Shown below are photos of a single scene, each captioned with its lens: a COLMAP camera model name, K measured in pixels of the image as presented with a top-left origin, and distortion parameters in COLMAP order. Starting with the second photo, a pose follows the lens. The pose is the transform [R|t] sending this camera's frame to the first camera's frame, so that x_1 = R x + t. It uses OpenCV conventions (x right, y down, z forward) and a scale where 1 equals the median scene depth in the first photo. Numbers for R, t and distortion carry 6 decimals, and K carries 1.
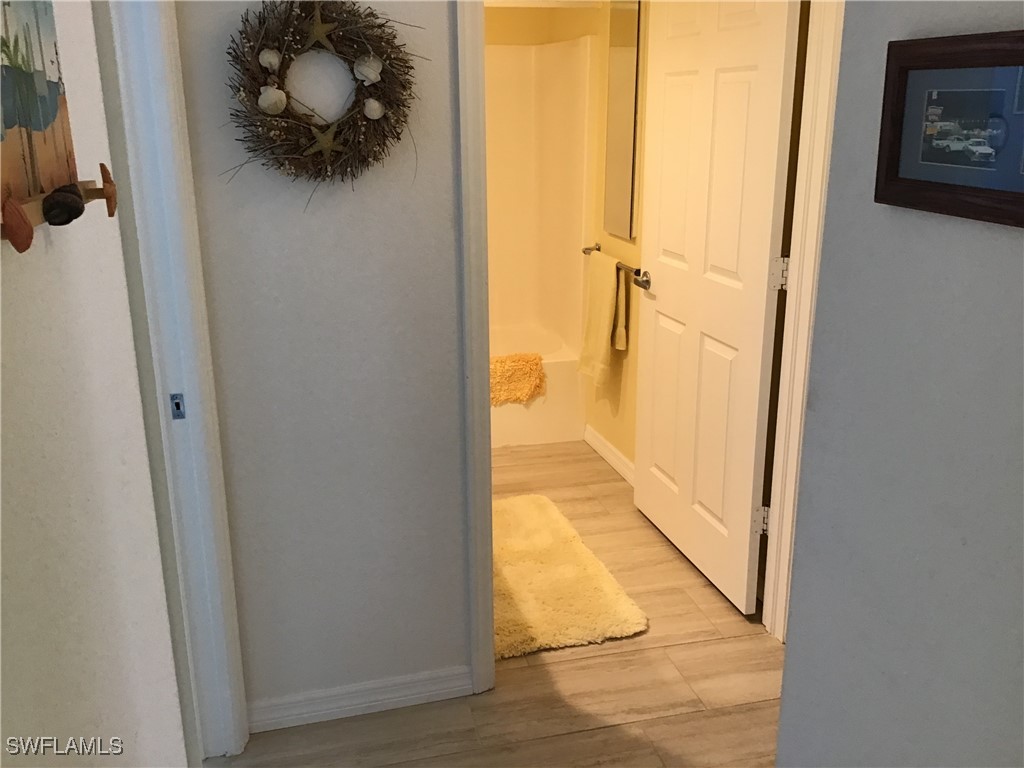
lens RADIAL K [[919.7, 0, 511.5], [0, 919.7, 383.4], [0, 0, 1]] dist [0.011010, -0.011811]
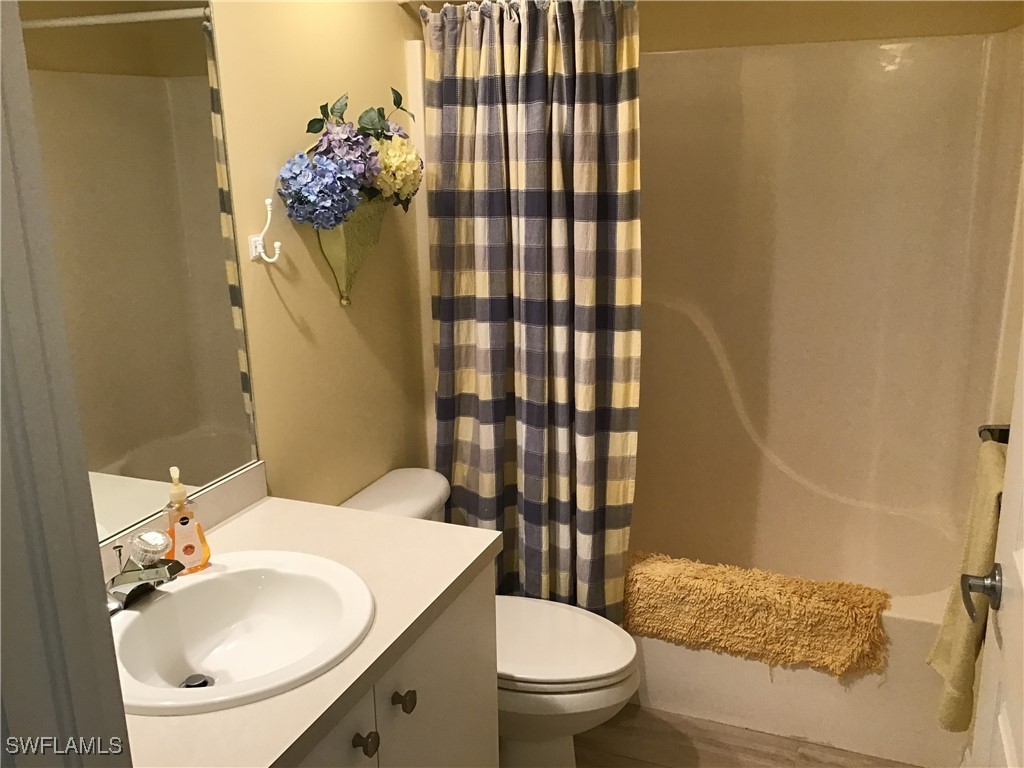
lens RADIAL K [[919.7, 0, 512.5], [0, 919.7, 384.2], [0, 0, 1]] dist [0.011010, -0.011811]
pose [[0.793574, 0.140743, -0.591973, 0.161257], [-0.160566, 0.986835, 0.019373, -0.131454], [0.586906, 0.079677, 0.805725, 0.429319]]
